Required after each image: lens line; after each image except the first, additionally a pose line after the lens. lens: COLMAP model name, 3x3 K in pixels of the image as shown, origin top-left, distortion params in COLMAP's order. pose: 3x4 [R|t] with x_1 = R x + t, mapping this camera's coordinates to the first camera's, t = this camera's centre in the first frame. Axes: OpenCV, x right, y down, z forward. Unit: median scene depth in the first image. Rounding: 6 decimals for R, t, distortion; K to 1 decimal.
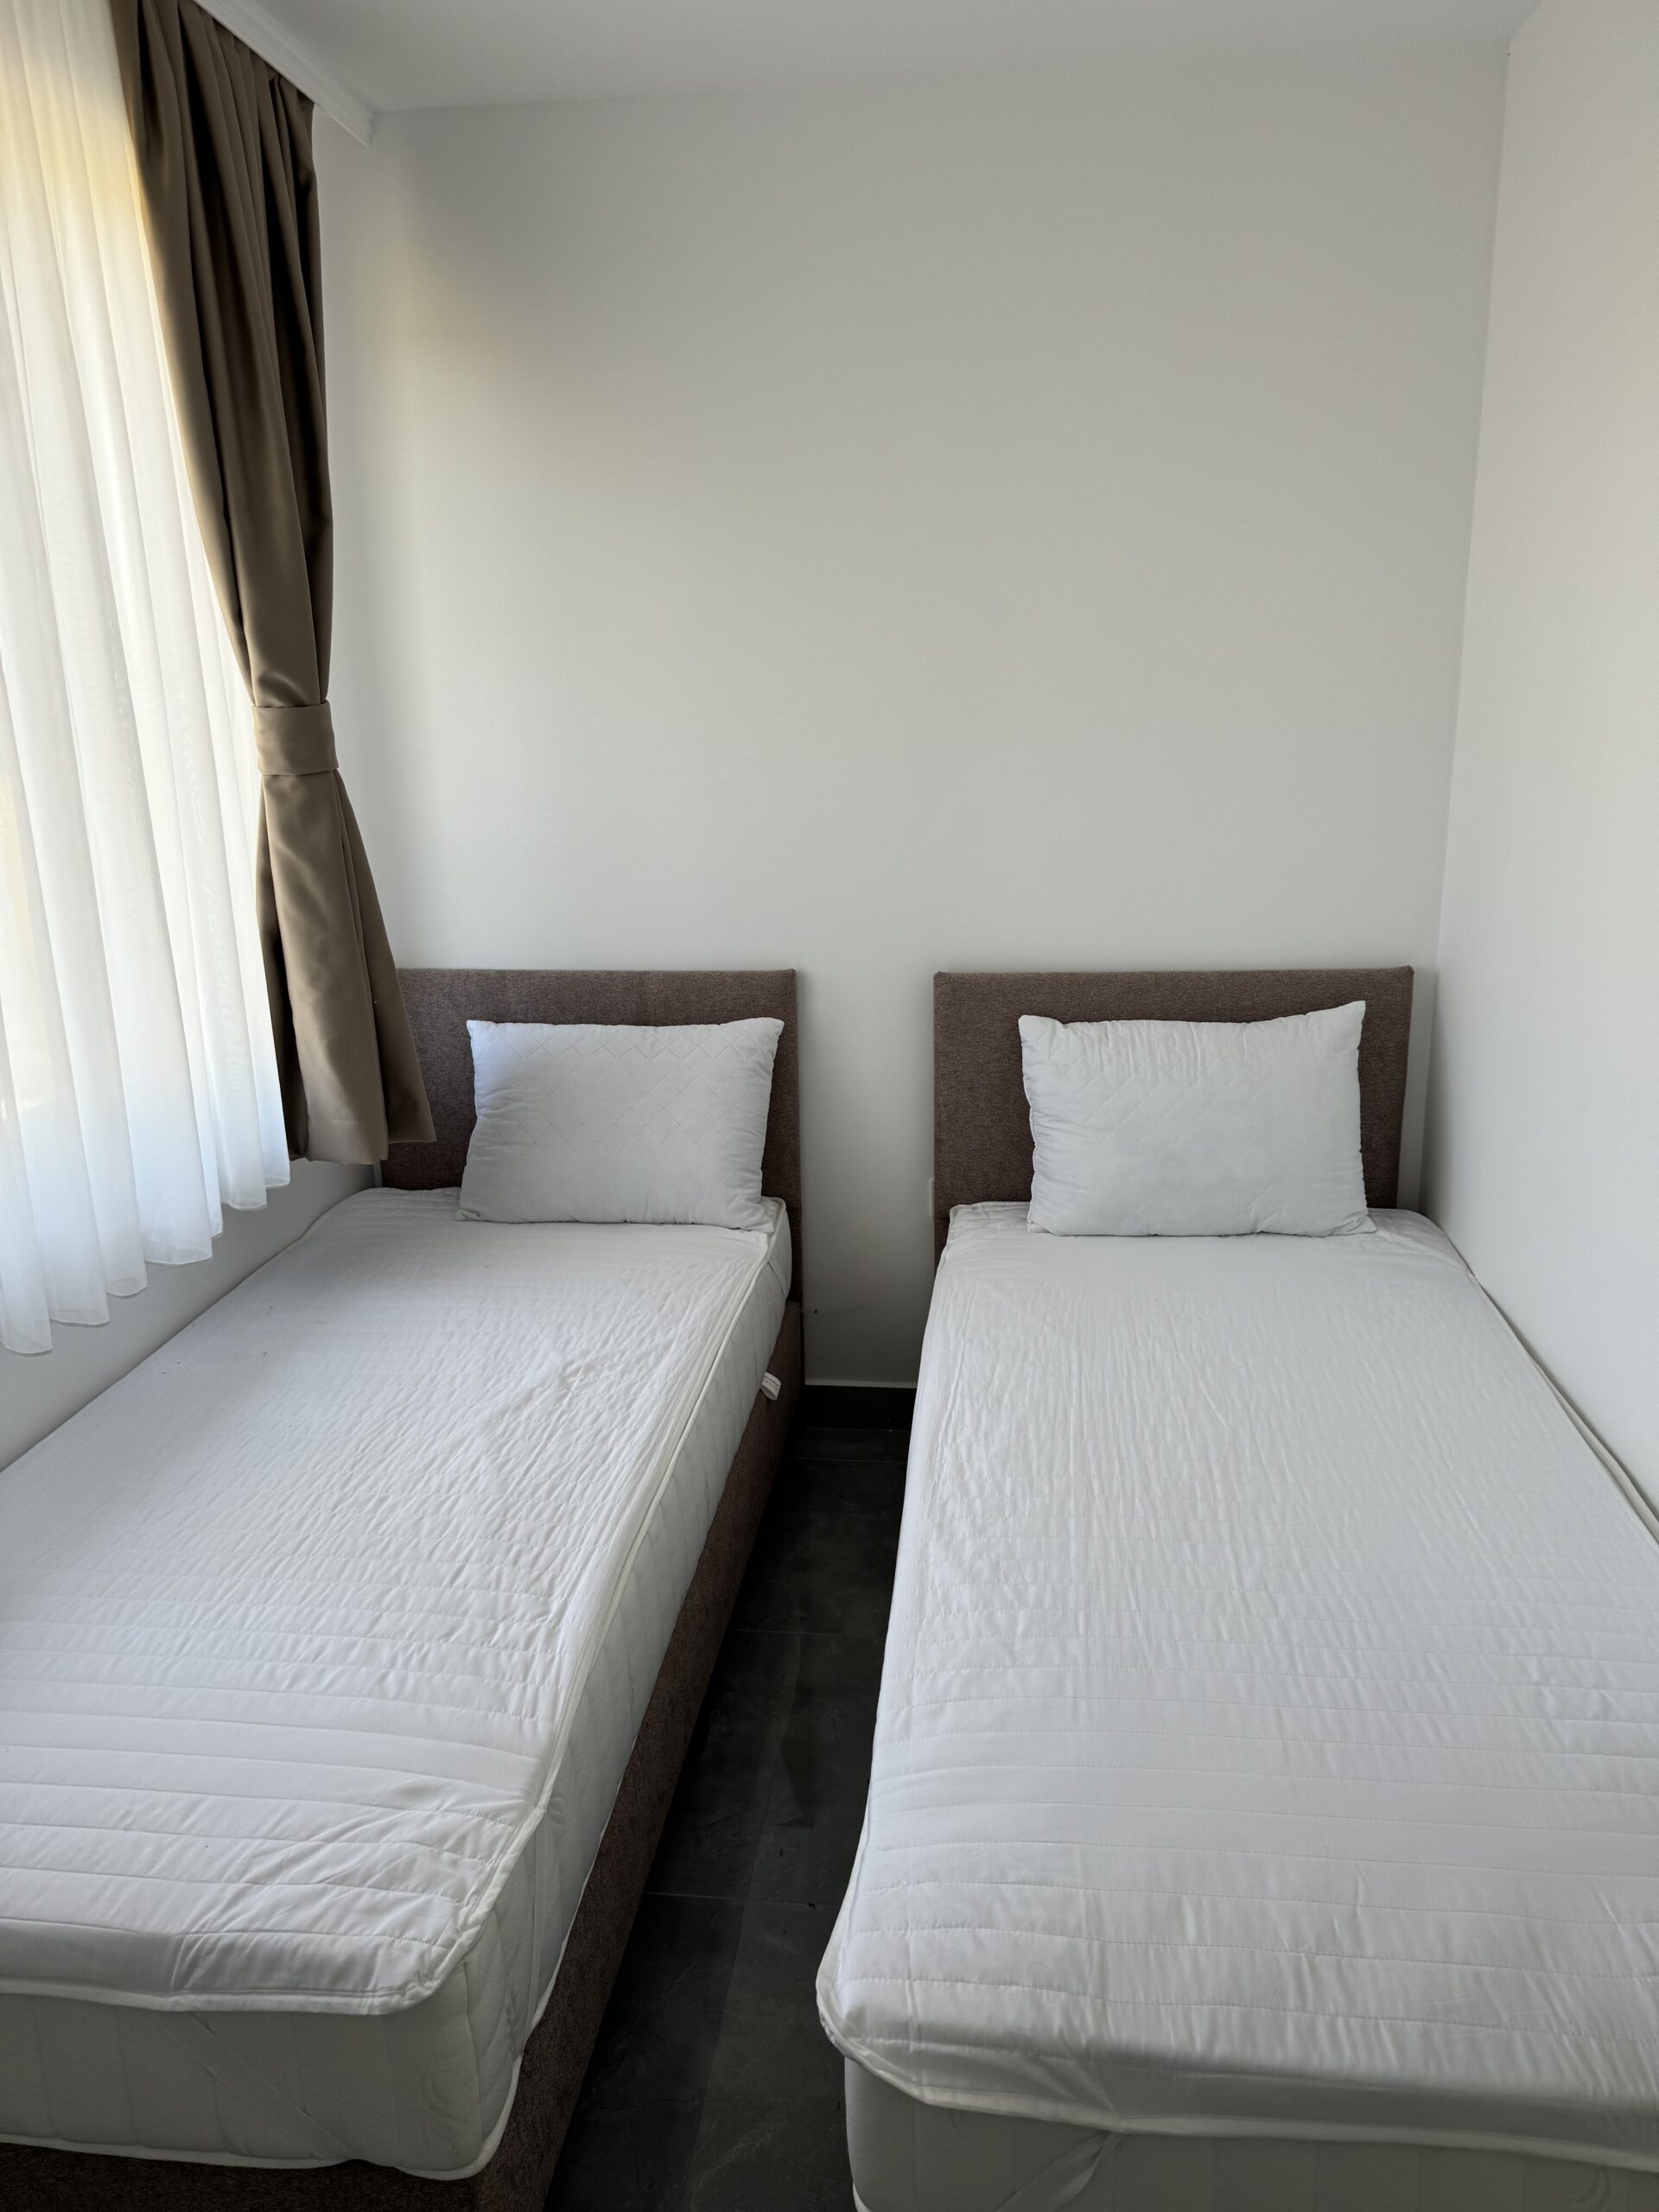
lens RADIAL K [[1526.1, 0, 832.2], [0, 1526.1, 1108.8], [0, 0, 1]] dist [-0.005591, -0.002915]
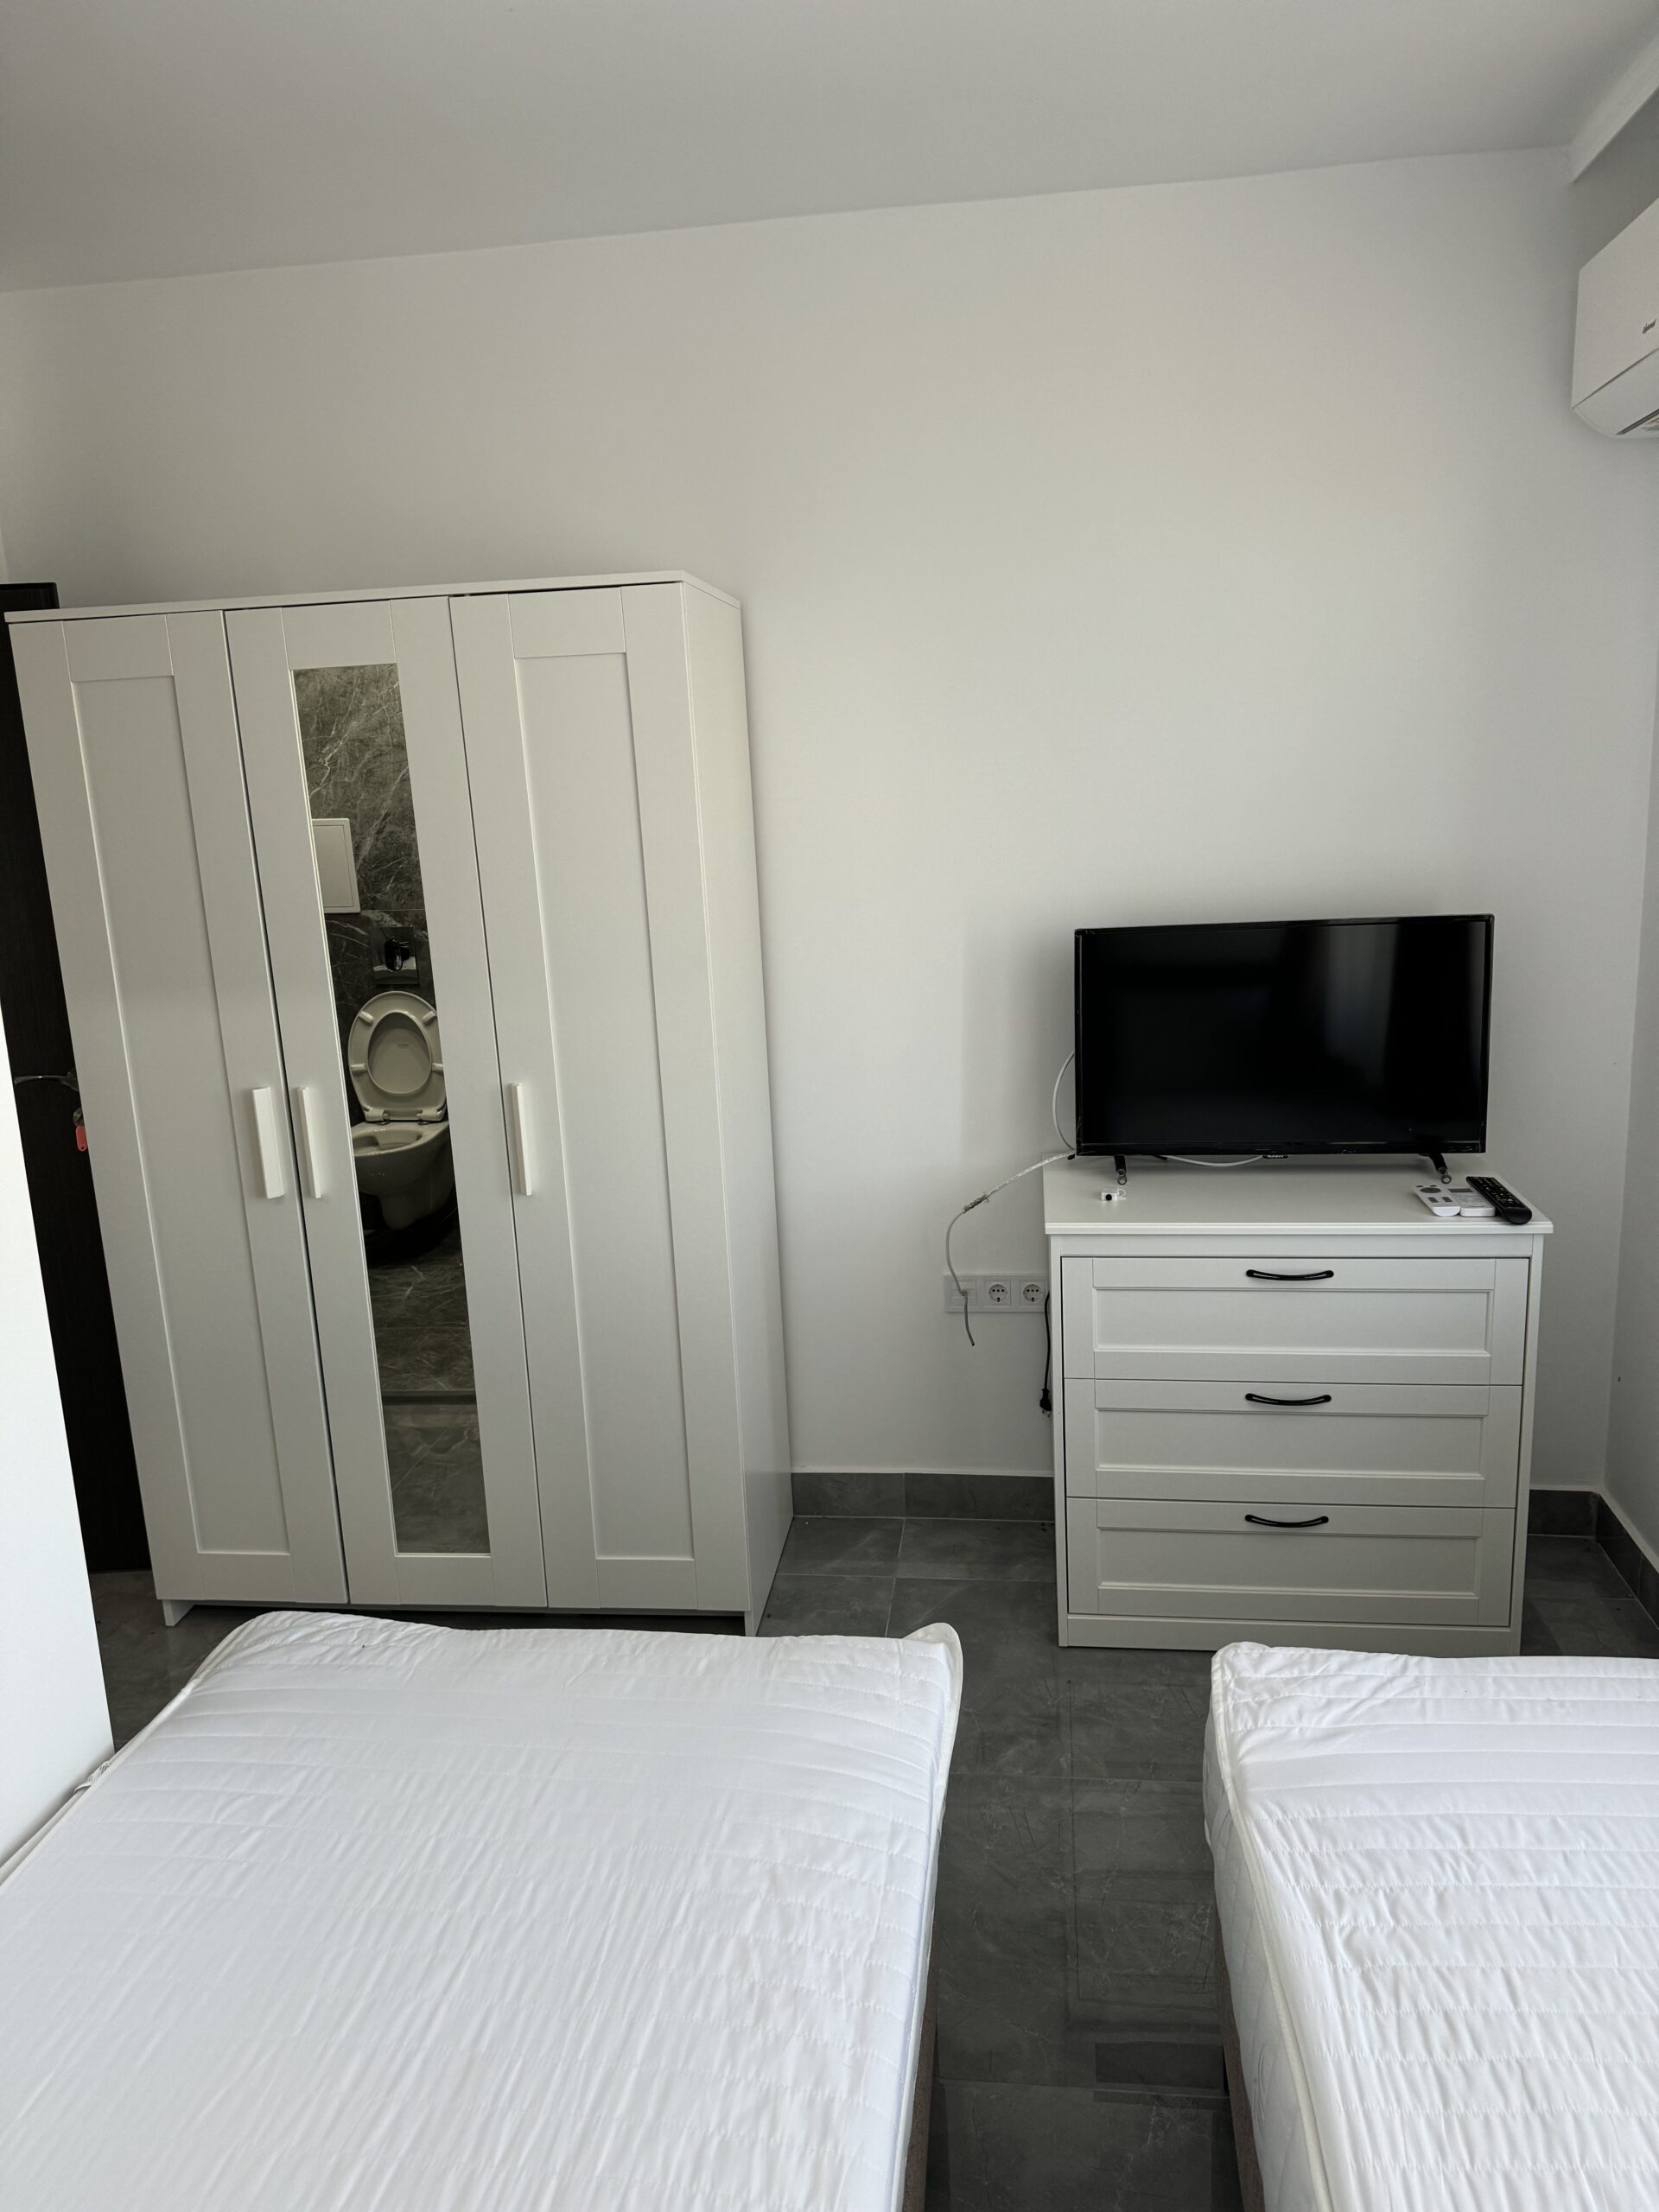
lens RADIAL K [[1526.1, 0, 833.2], [0, 1526.1, 1108.5], [0, 0, 1]] dist [-0.005591, -0.002915]
pose [[-0.997456, 0.061481, 0.036081, 0.021418], [0.071170, 0.887720, 0.454849, -0.432664], [-0.004065, 0.456260, -0.889837, 1.532841]]
